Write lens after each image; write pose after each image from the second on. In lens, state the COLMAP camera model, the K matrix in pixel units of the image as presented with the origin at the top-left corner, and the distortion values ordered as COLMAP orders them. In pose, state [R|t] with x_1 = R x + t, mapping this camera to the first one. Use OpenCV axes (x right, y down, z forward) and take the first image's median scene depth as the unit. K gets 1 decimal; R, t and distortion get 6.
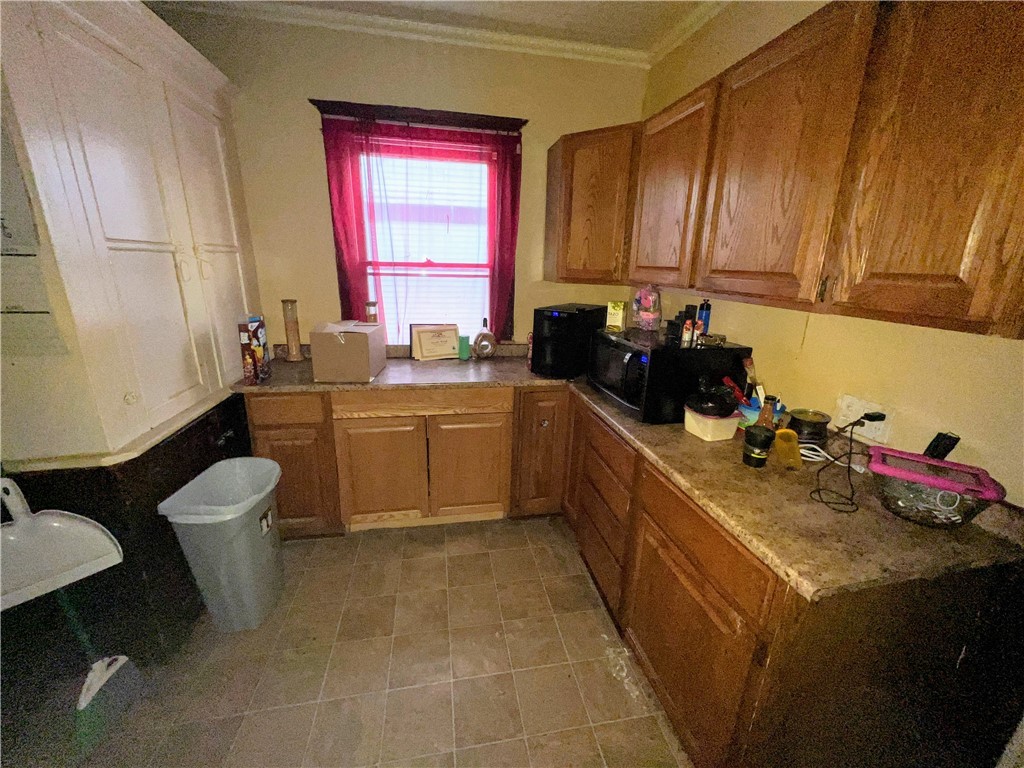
lens RADIAL K [[406.3, 0, 512.0], [0, 406.3, 384.0], [0, 0, 1]] dist [-0.004793, 0.000006]
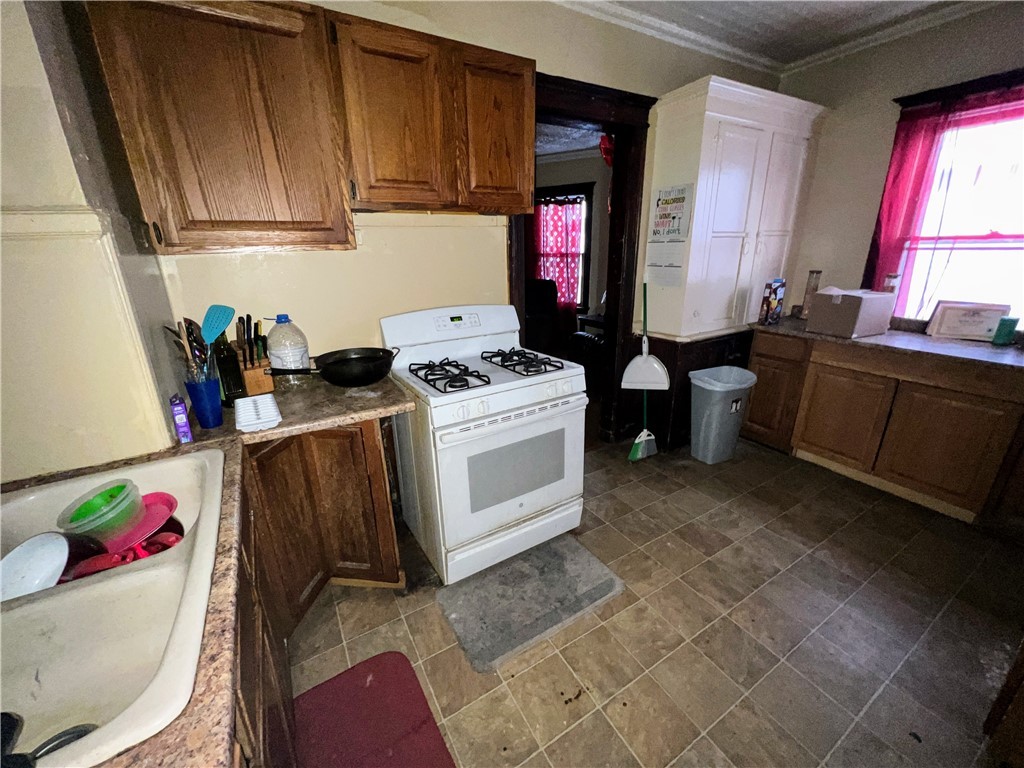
lens RADIAL K [[406.3, 0, 512.0], [0, 406.3, 384.0], [0, 0, 1]] dist [-0.004793, 0.000006]
pose [[0.347718, 0.267946, -0.898497, 0.430311], [-0.237220, 0.952258, 0.192175, 0.137066], [0.907094, 0.146319, 0.394679, -0.383083]]
